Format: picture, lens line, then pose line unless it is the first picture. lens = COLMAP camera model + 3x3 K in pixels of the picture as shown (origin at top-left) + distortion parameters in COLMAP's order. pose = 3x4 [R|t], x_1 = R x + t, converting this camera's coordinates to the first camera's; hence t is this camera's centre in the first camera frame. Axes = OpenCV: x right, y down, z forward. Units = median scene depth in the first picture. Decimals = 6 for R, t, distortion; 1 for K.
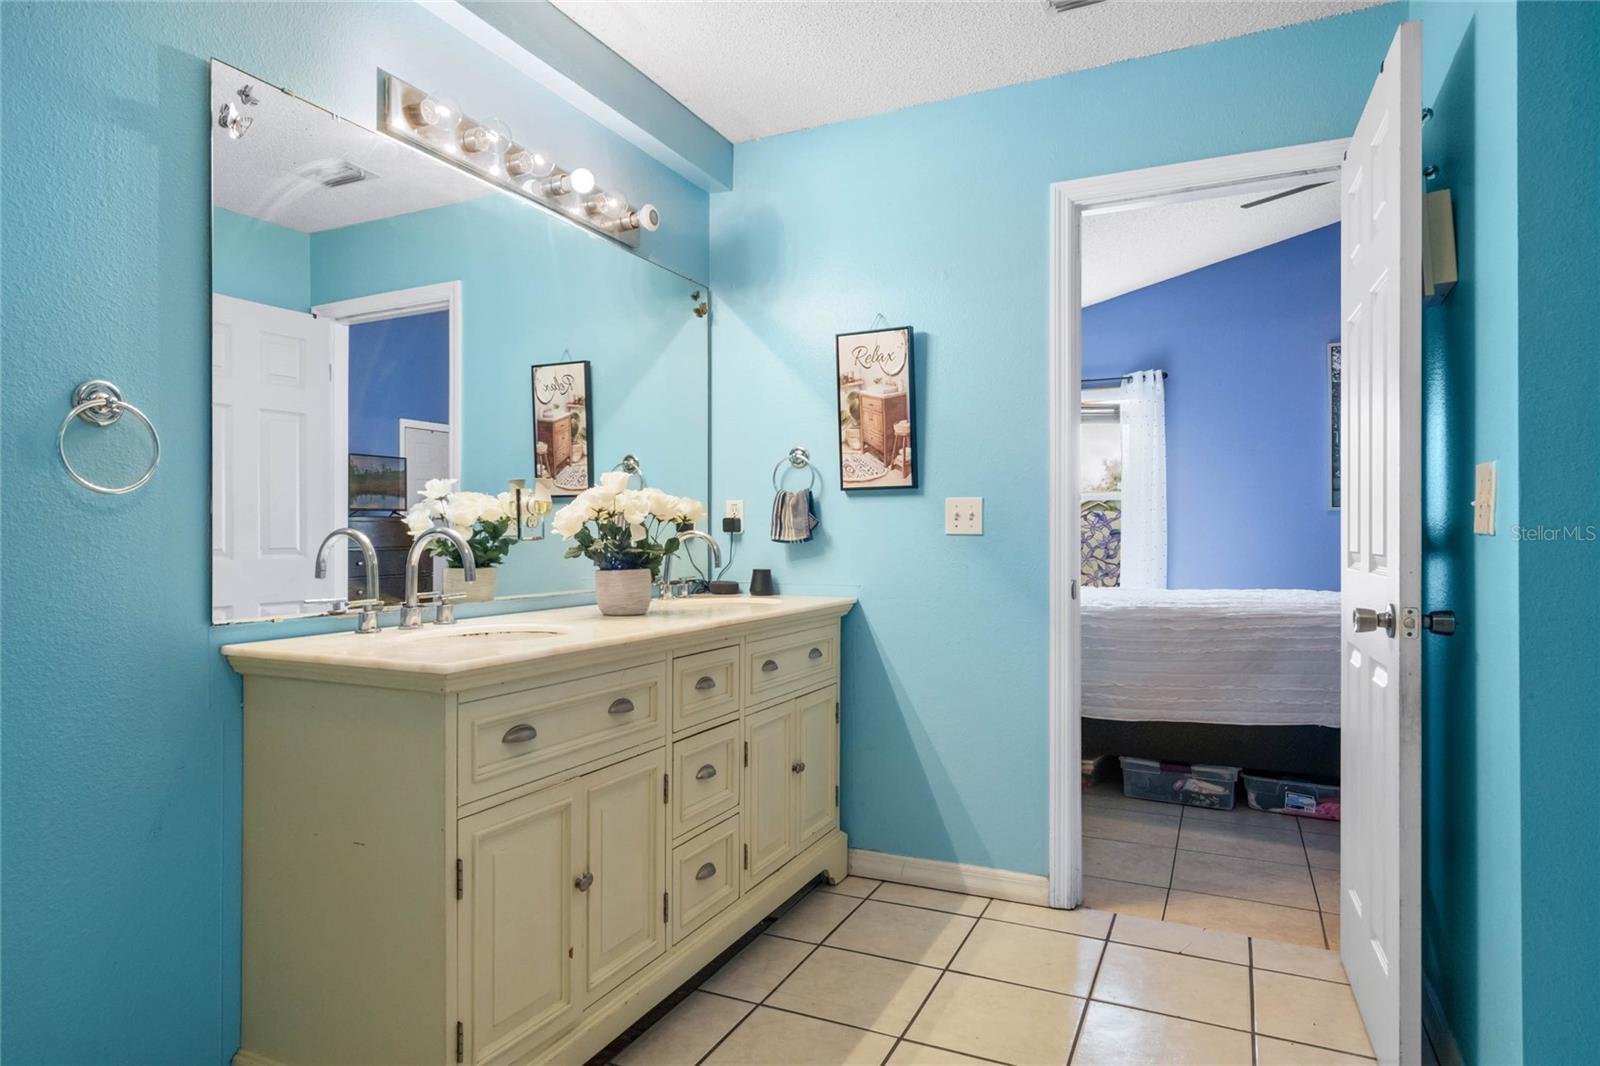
lens RADIAL K [[934.6, 0, 805.7], [0, 934.6, 531.6], [0, 0, 1]] dist [0.006730, 0.000413]
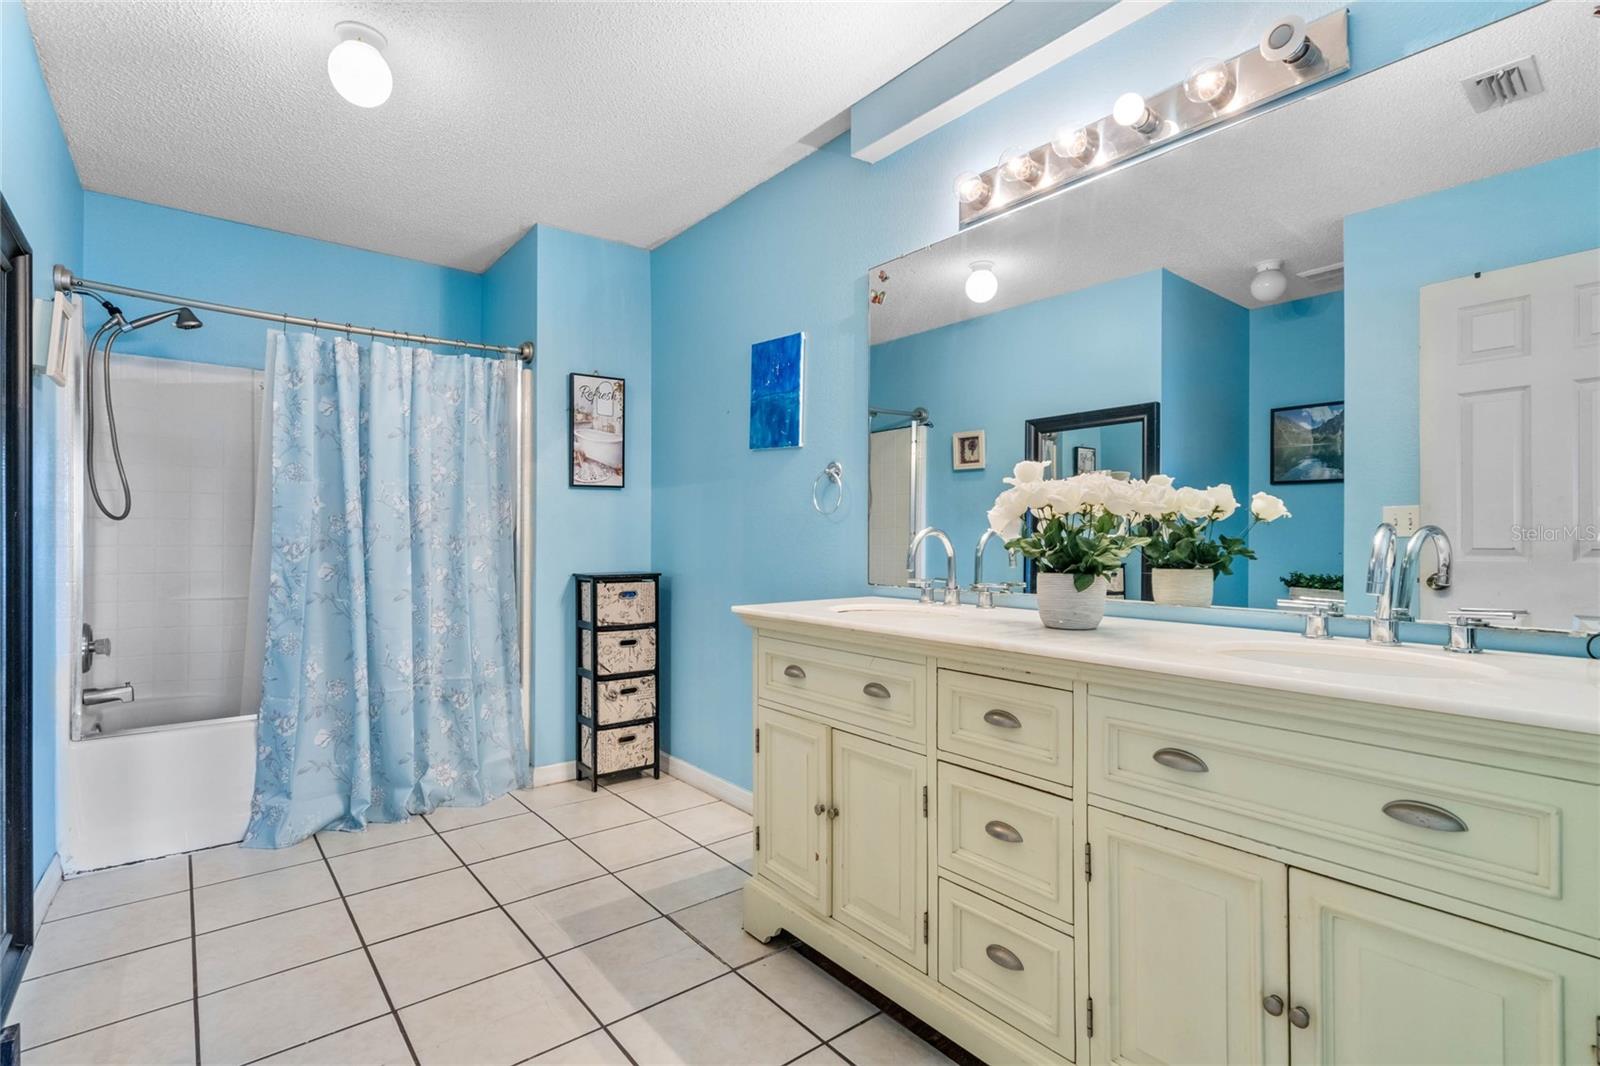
lens RADIAL K [[774.6, 0, 811.8], [0, 774.6, 531.6], [0, 0, 1]] dist [-0.000834, 0.000580]
pose [[-0.440071, -0.002377, -0.897960, 0.591095], [0.005261, 0.999973, -0.005225, 0.006347], [0.897947, -0.007024, -0.440047, 1.219921]]
